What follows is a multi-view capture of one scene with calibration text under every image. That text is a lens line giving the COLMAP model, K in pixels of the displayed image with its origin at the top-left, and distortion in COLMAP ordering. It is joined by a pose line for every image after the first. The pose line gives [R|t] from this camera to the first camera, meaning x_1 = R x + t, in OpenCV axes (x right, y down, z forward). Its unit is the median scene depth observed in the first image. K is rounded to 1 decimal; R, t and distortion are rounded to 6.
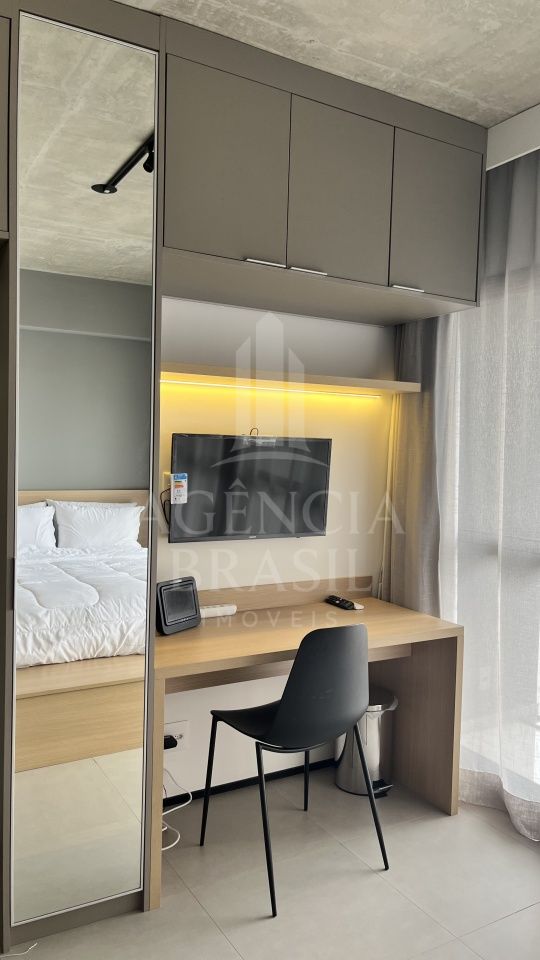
lens RADIAL K [[738.5, 0, 272.4], [0, 738.5, 484.5], [0, 0, 1]] dist [0.035338, -0.015903]
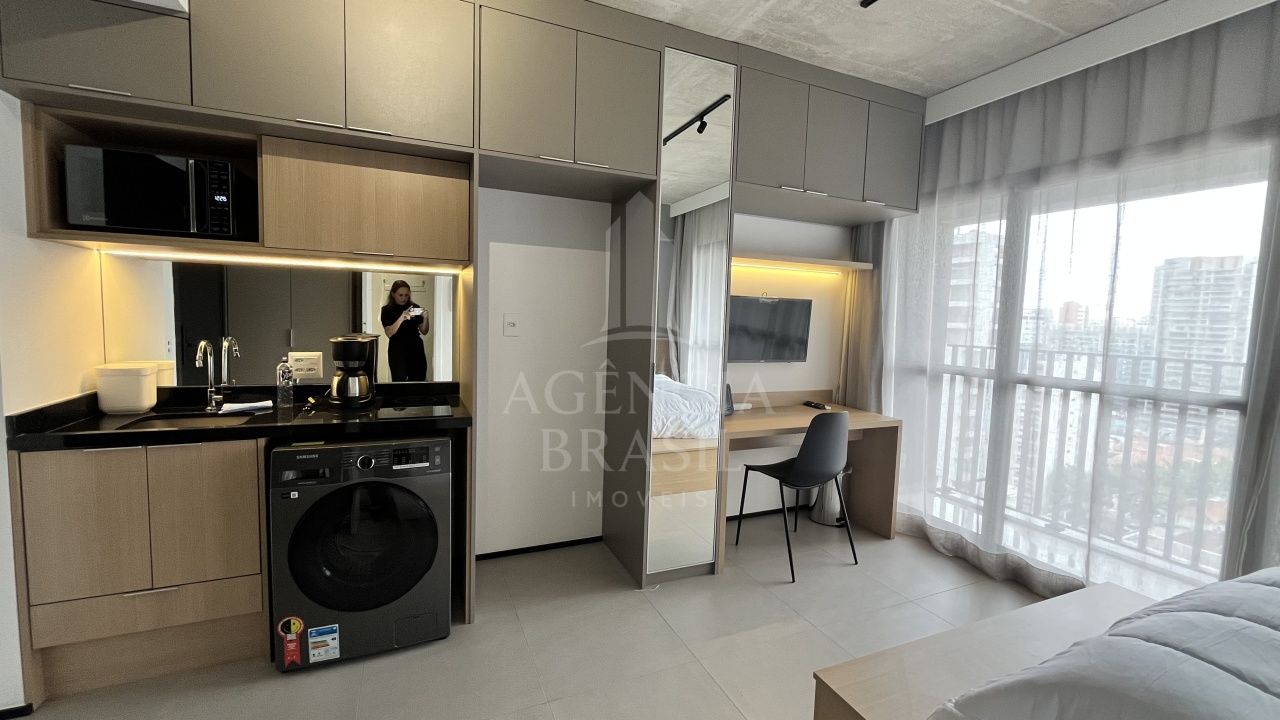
lens RADIAL K [[522.4, 0, 635.7], [0, 522.4, 352.3], [0, 0, 1]] dist [-0.000812, -0.000522]
pose [[0.992970, 0.012122, -0.117742, -0.176726], [-0.009925, 0.999766, 0.019225, 0.035613], [0.117948, -0.017921, 0.992858, -0.158159]]
